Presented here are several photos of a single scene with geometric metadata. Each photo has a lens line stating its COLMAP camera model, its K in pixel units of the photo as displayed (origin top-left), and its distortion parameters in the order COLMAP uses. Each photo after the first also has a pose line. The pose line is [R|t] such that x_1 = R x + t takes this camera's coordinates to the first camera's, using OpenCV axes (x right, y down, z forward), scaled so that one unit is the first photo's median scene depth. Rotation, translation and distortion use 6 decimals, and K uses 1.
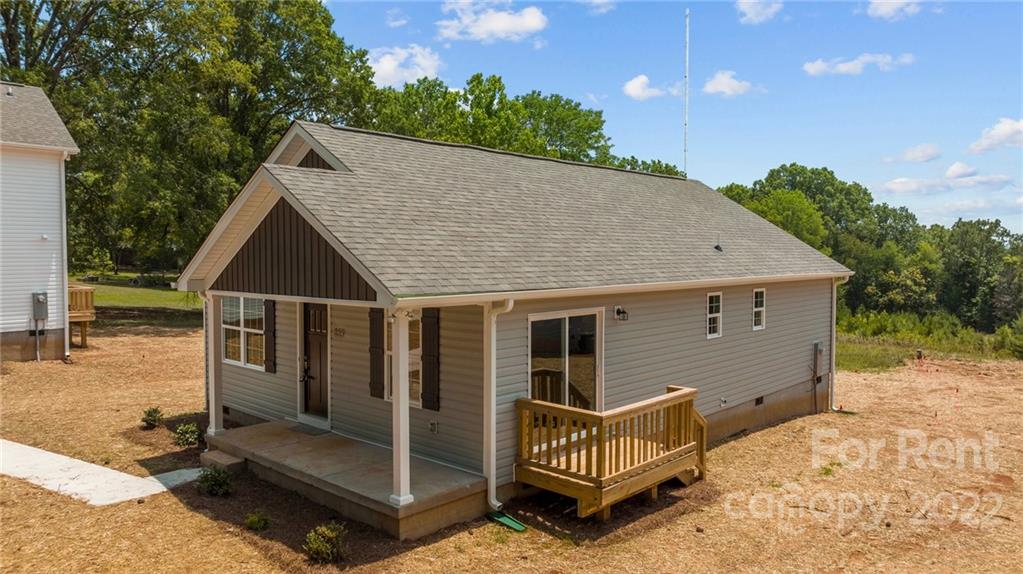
lens RADIAL K [[728.2, 0, 506.8], [0, 728.2, 279.1], [0, 0, 1]] dist [-0.041065, 0.047951]
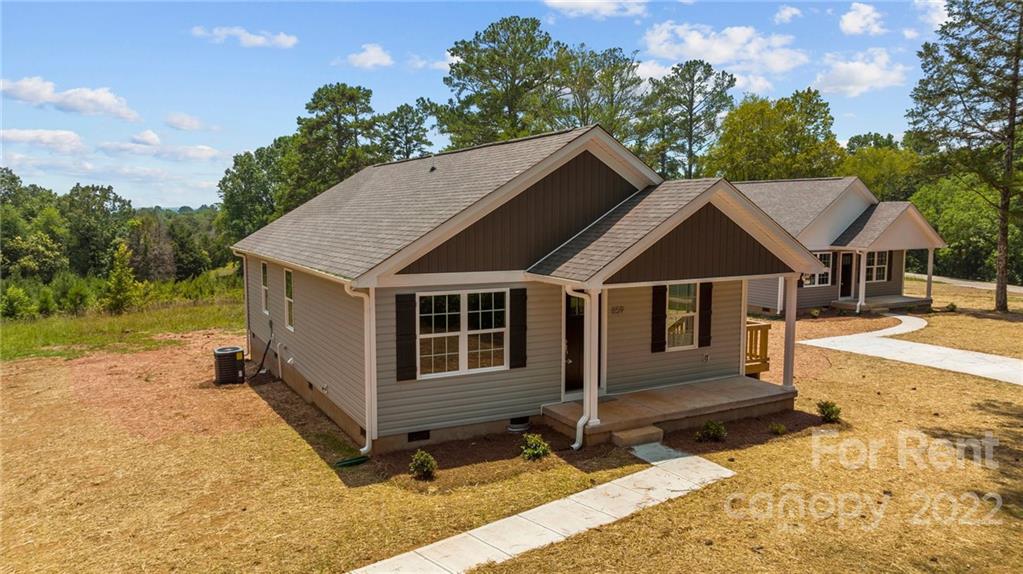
lens RADIAL K [[720.2, 0, 511.5], [0, 720.2, 287.0], [0, 0, 1]] dist [-0.040236, 0.041627]
pose [[0.318404, -0.098334, 0.942841, -1.376979], [0.035450, 0.995145, 0.091818, -0.077299], [-0.947292, 0.004189, 0.320344, 0.777510]]
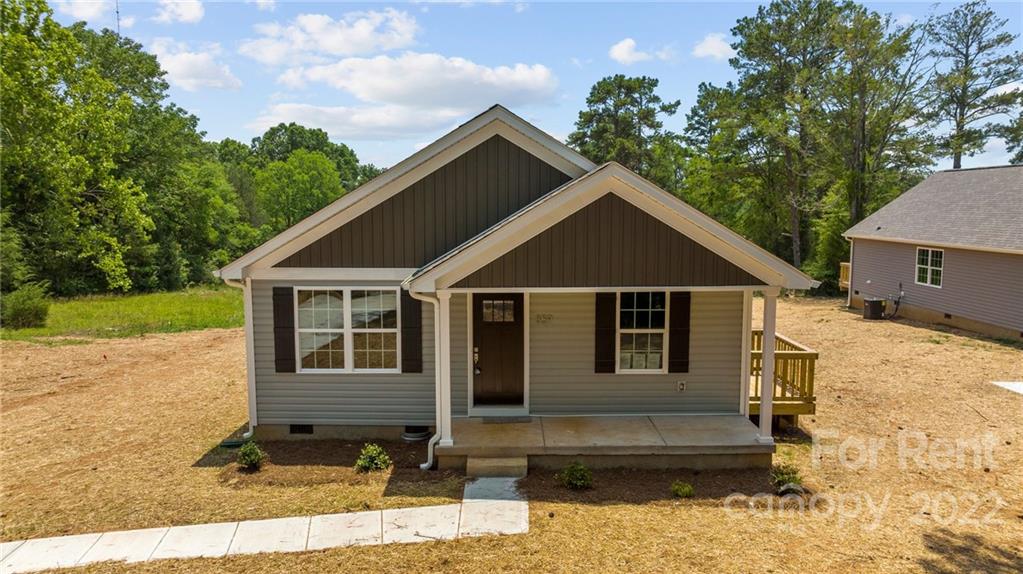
lens RADIAL K [[720.2, 0, 511.5], [0, 720.2, 287.0], [0, 0, 1]] dist [-0.040236, 0.041627]
pose [[0.732399, -0.080571, 0.676091, -0.935526], [0.029557, 0.995800, 0.086653, -0.059537], [-0.680234, -0.043482, 0.731705, 0.287927]]
